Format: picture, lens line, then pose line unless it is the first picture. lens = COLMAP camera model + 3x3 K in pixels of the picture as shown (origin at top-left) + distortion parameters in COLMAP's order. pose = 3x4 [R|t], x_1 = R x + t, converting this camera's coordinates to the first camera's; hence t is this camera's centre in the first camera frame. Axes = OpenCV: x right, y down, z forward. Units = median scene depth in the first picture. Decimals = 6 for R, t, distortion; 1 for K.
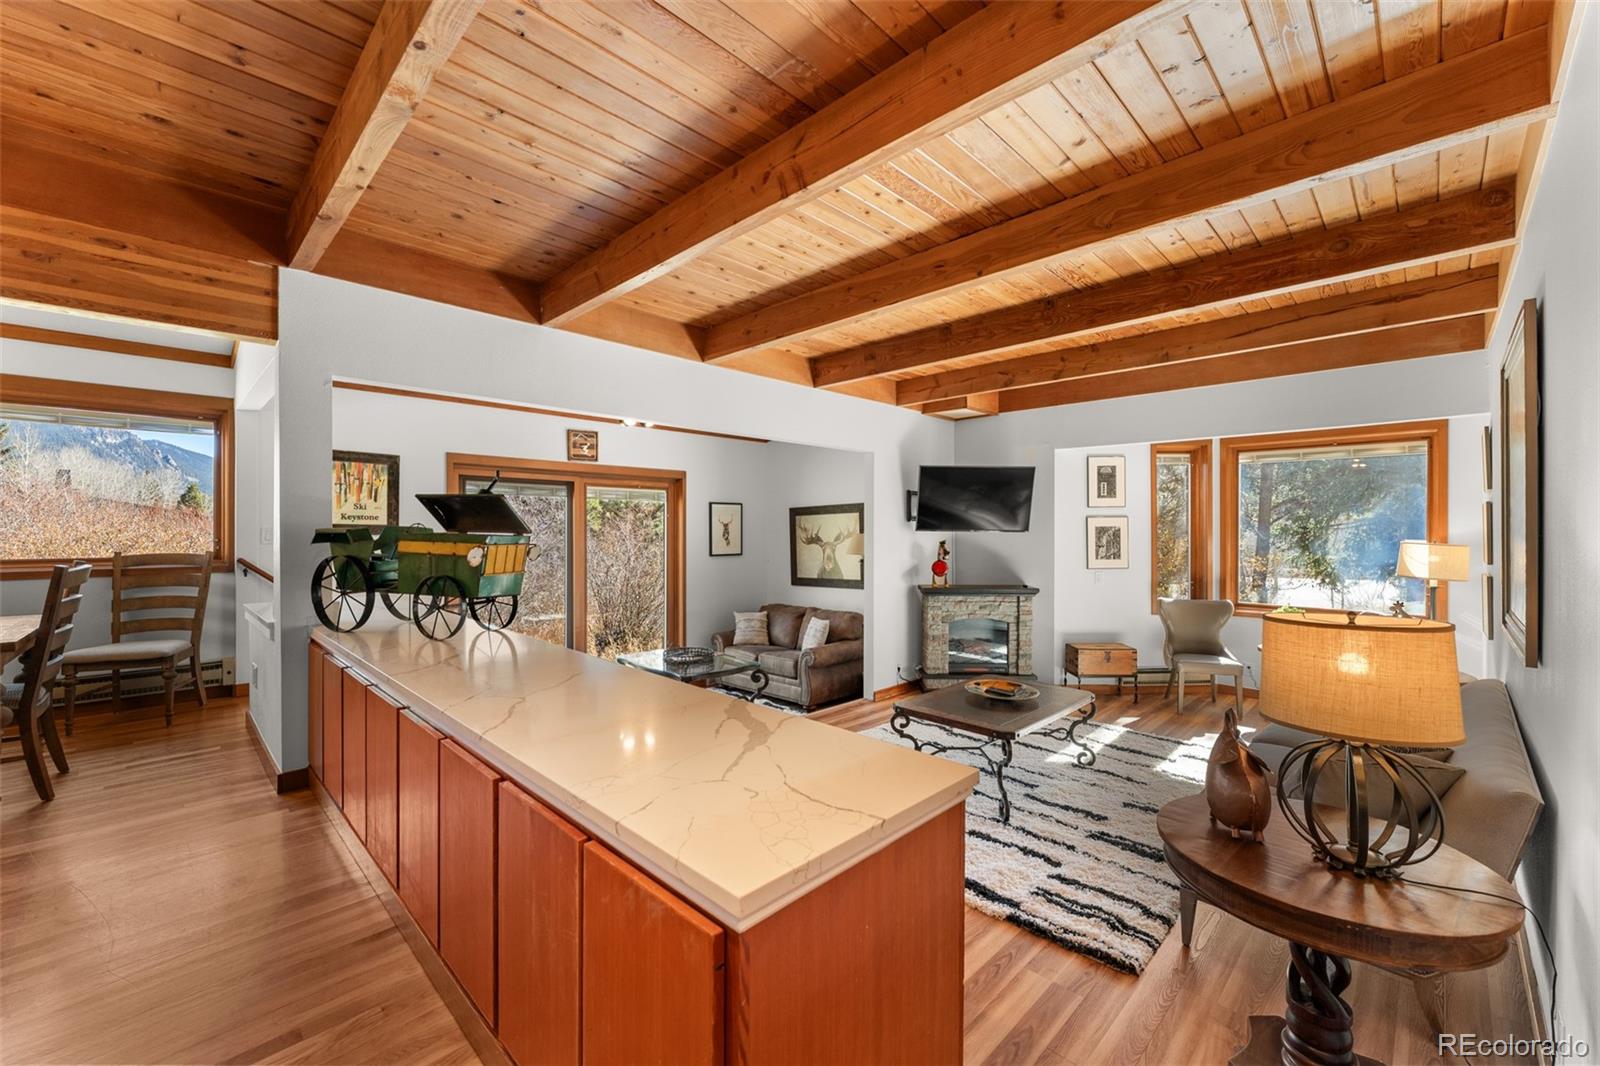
lens RADIAL K [[640.1, 0, 795.2], [0, 640.1, 531.2], [0, 0, 1]] dist [-0.001796, -0.000659]
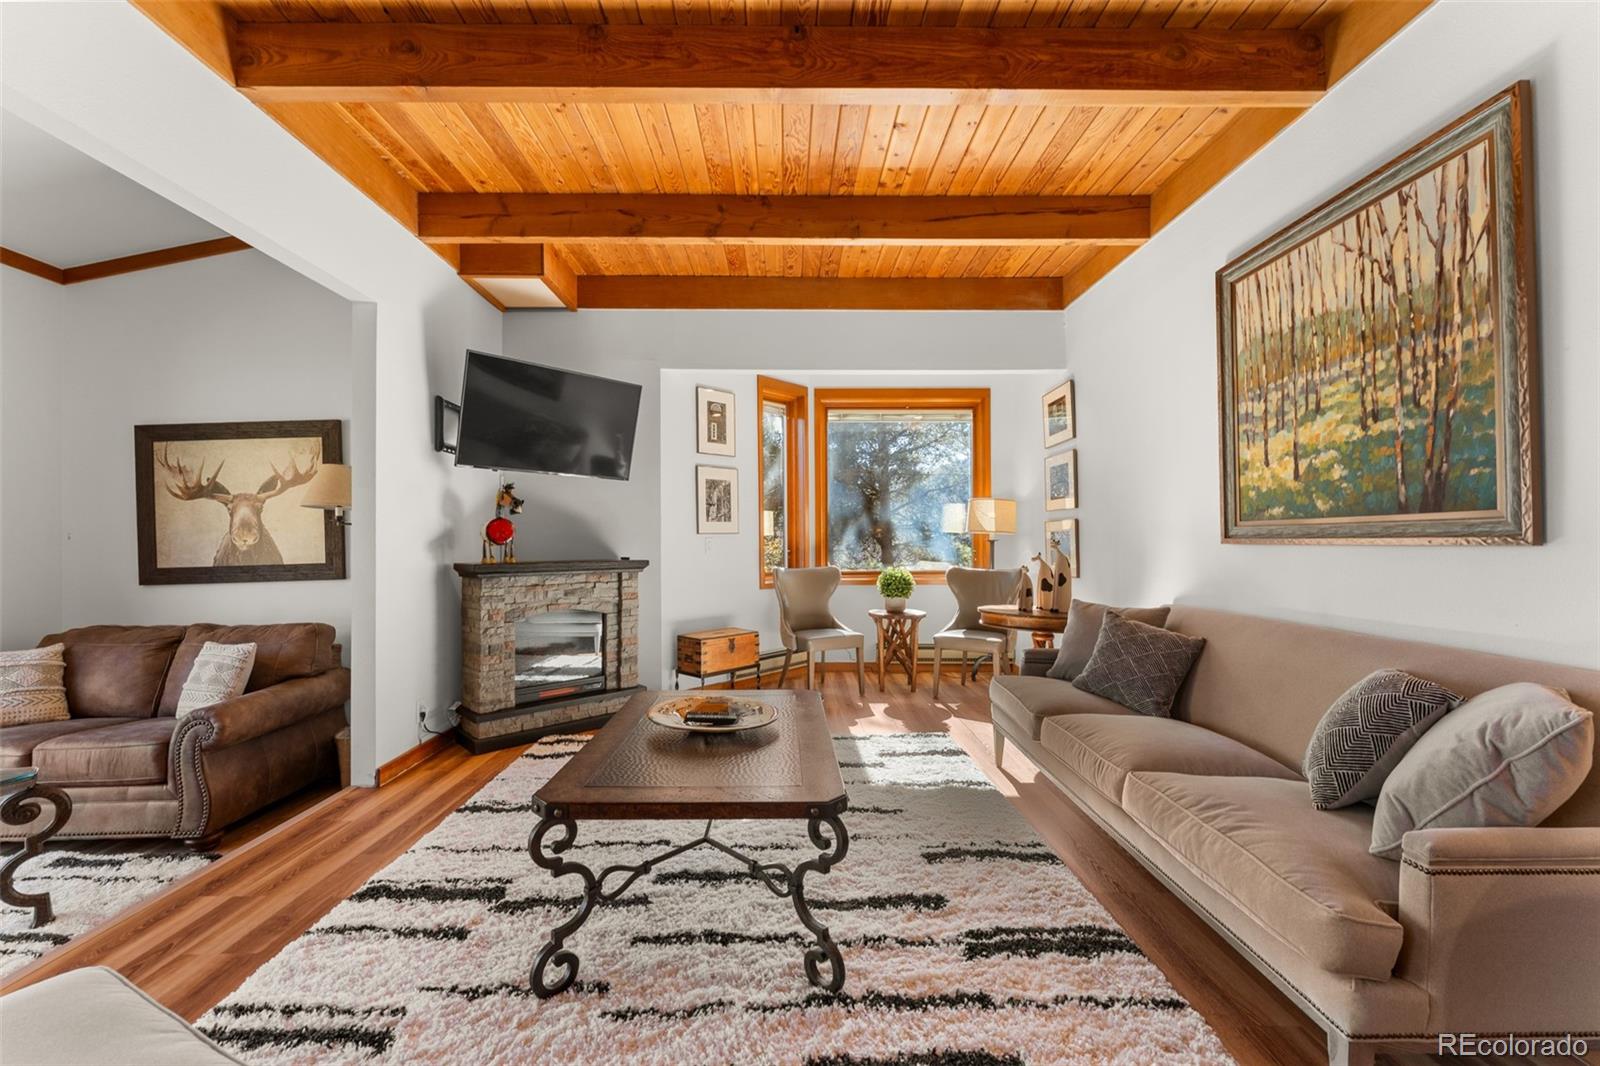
lens RADIAL K [[651.9, 0, 794.8], [0, 651.9, 532.4], [0, 0, 1]] dist [-0.003009, -0.000392]
pose [[0.695162, 0.004827, 0.718836, -0.020318], [0.008630, 0.999849, -0.015060, 0.077052], [-0.718801, 0.016673, 0.695016, 0.419344]]
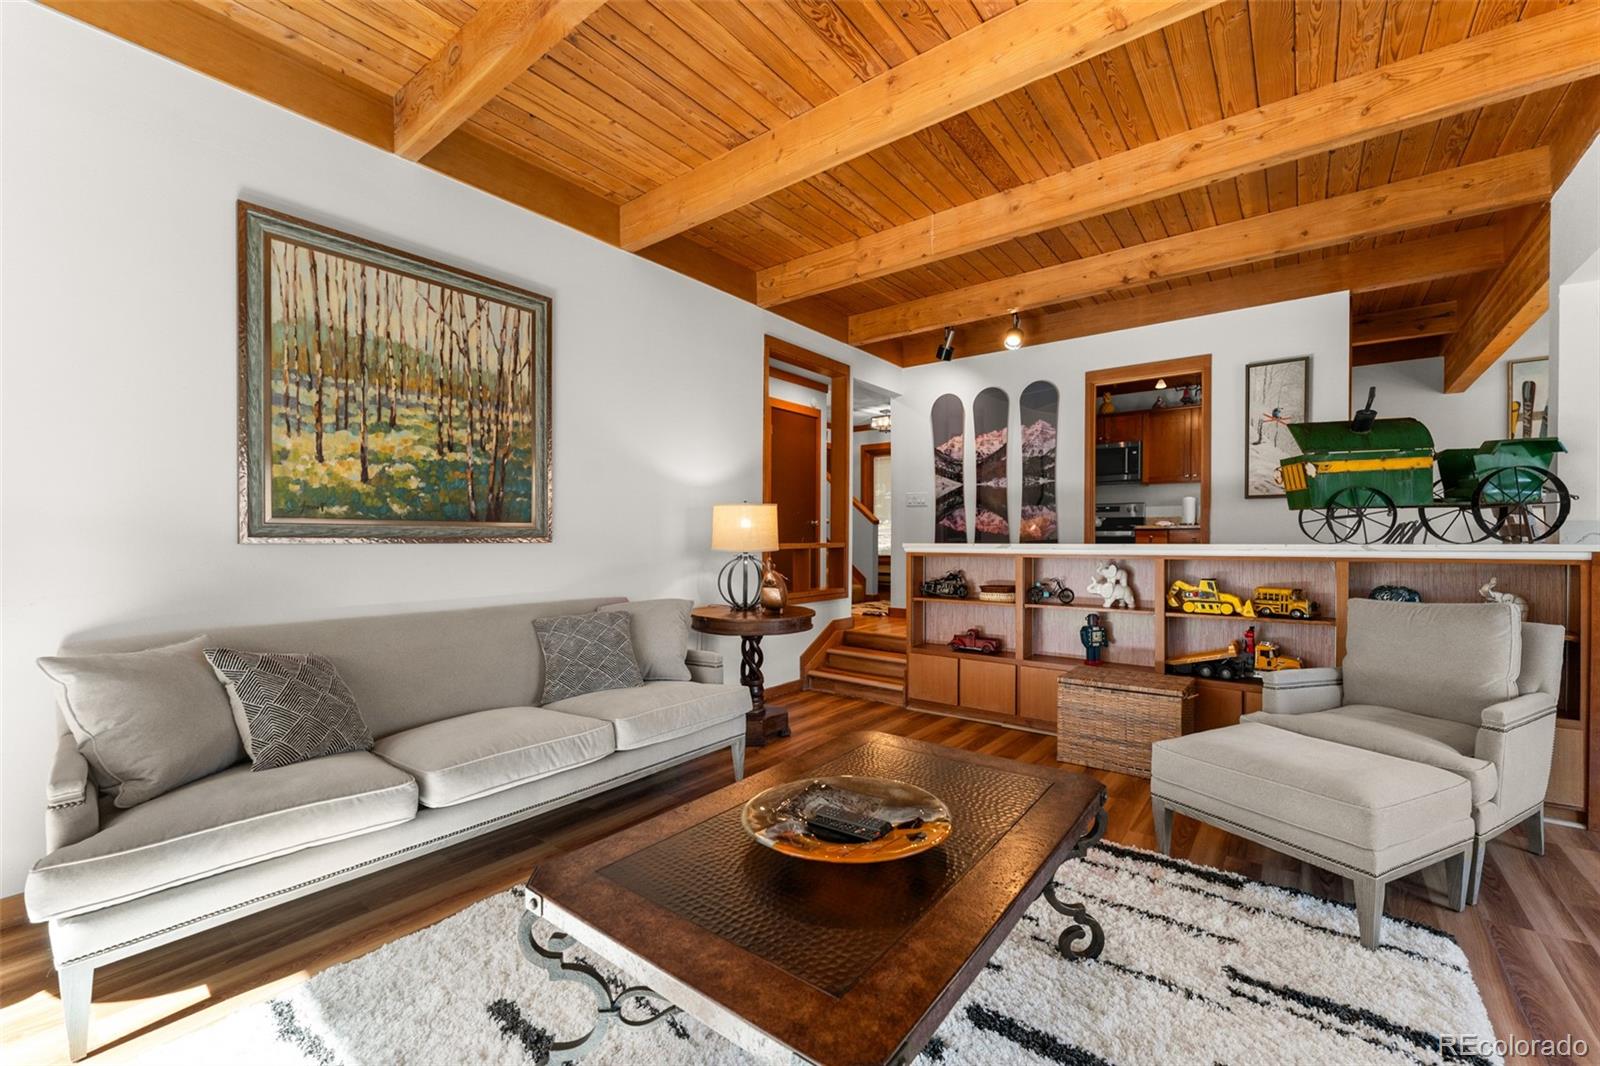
lens RADIAL K [[650.9, 0, 793.7], [0, 650.9, 545.0], [0, 0, 1]] dist [-0.000433, -0.000032]
pose [[-0.993101, -0.002961, -0.117228, 0.288973], [-0.004747, 0.999877, 0.014961, 0.074131], [0.117169, 0.015415, -0.992992, 0.994047]]
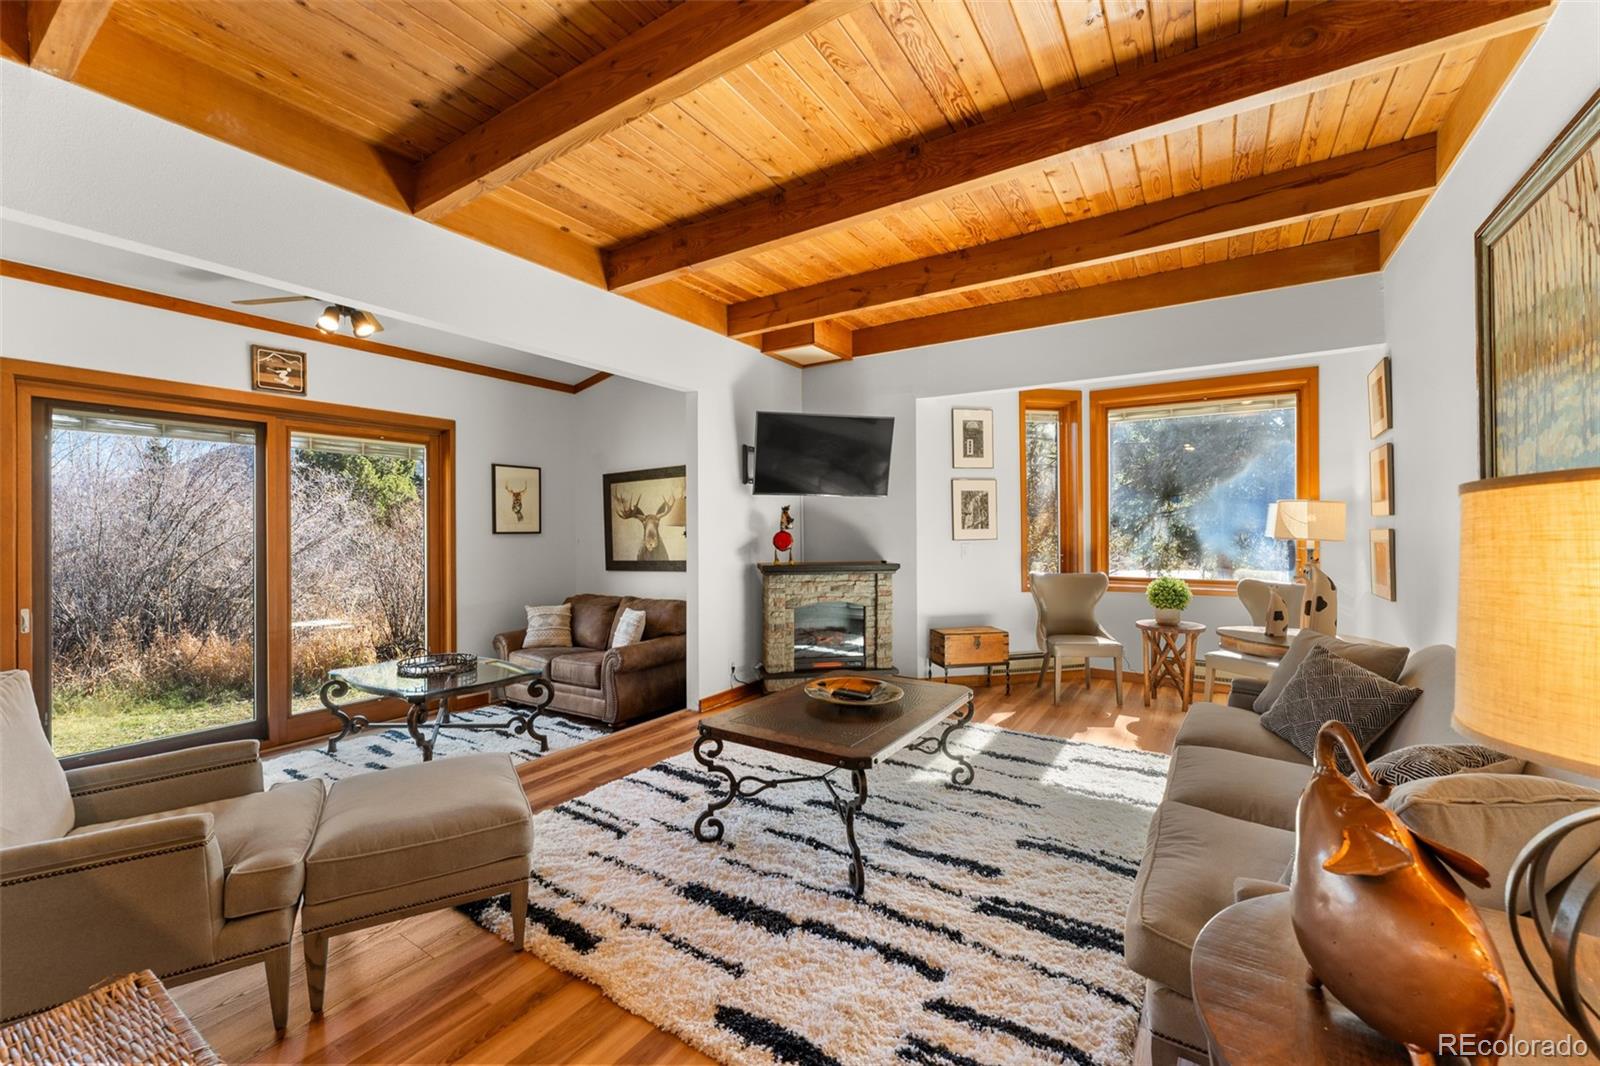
lens RADIAL K [[644.4, 0, 794.2], [0, 644.4, 527.6], [0, 0, 1]] dist [-0.001684, -0.000280]
pose [[0.978482, -0.004888, 0.206276, 0.080027], [0.006156, 0.999966, -0.005508, 0.050039], [-0.206242, 0.006660, 0.978478, 0.224777]]
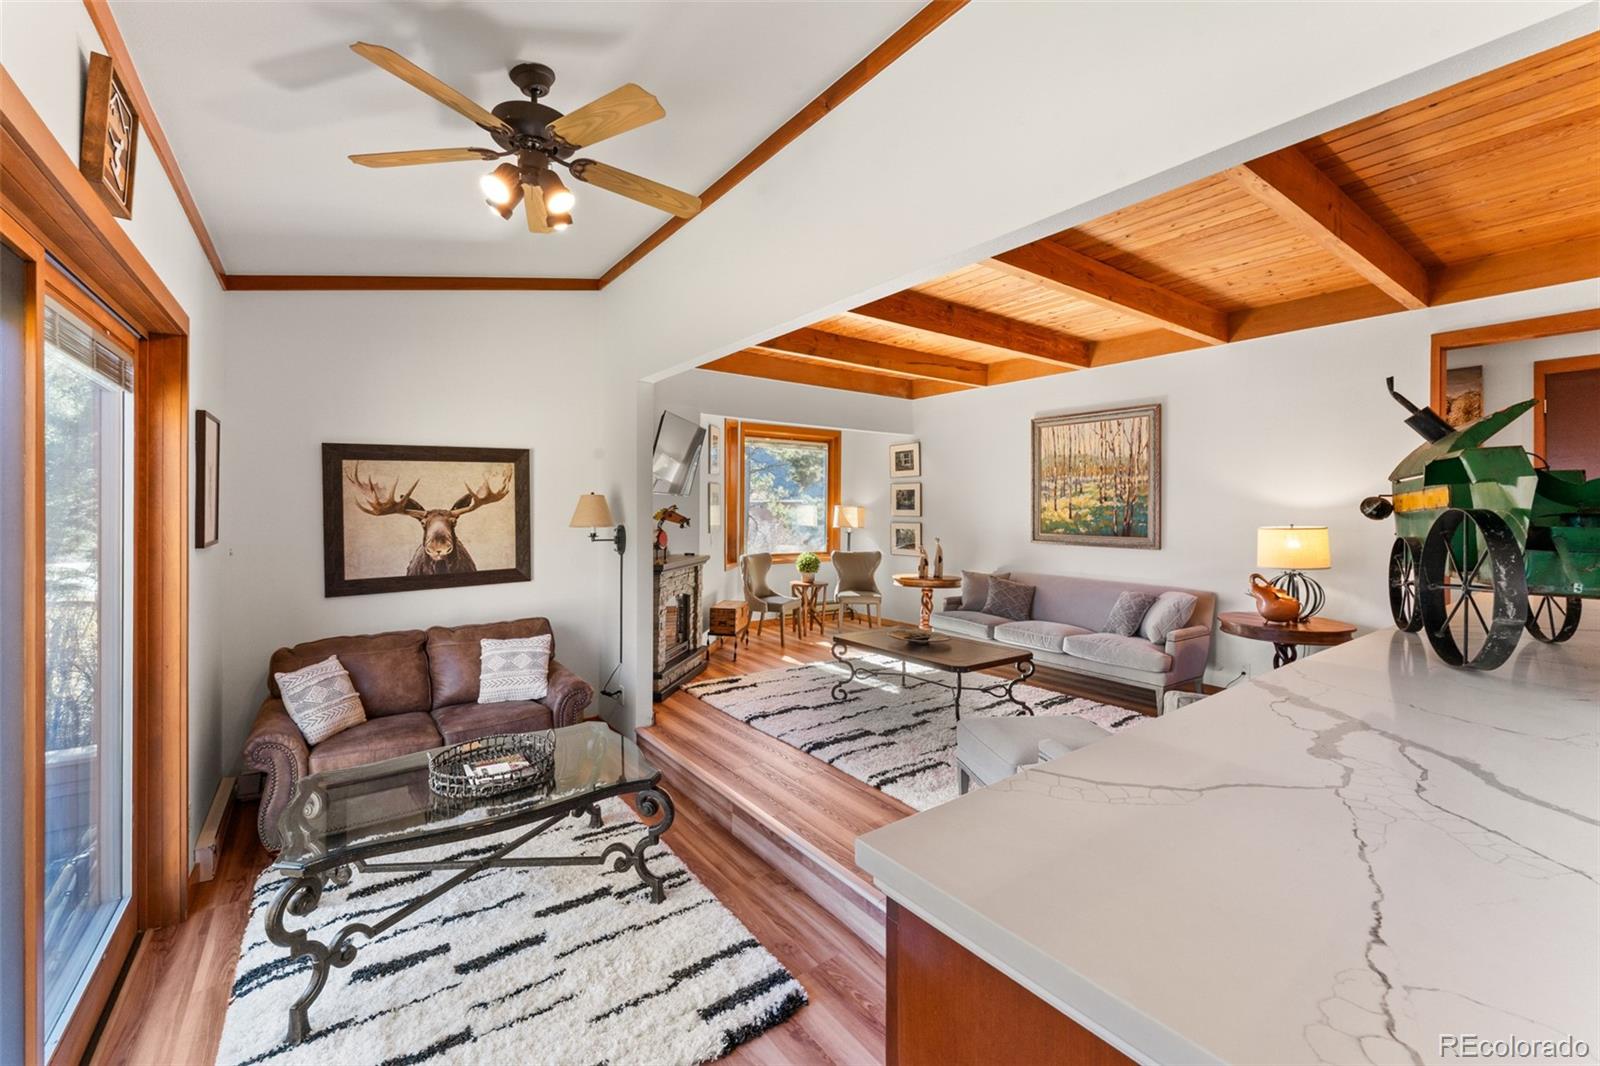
lens RADIAL K [[650.5, 0, 795.1], [0, 650.5, 507.6], [0, 0, 1]] dist [-0.001938, -0.000442]
pose [[0.159257, -0.001428, 0.987236, -0.614722], [-0.001845, 0.999997, 0.001744, 0.017252], [-0.987235, -0.002099, 0.159254, 0.766859]]
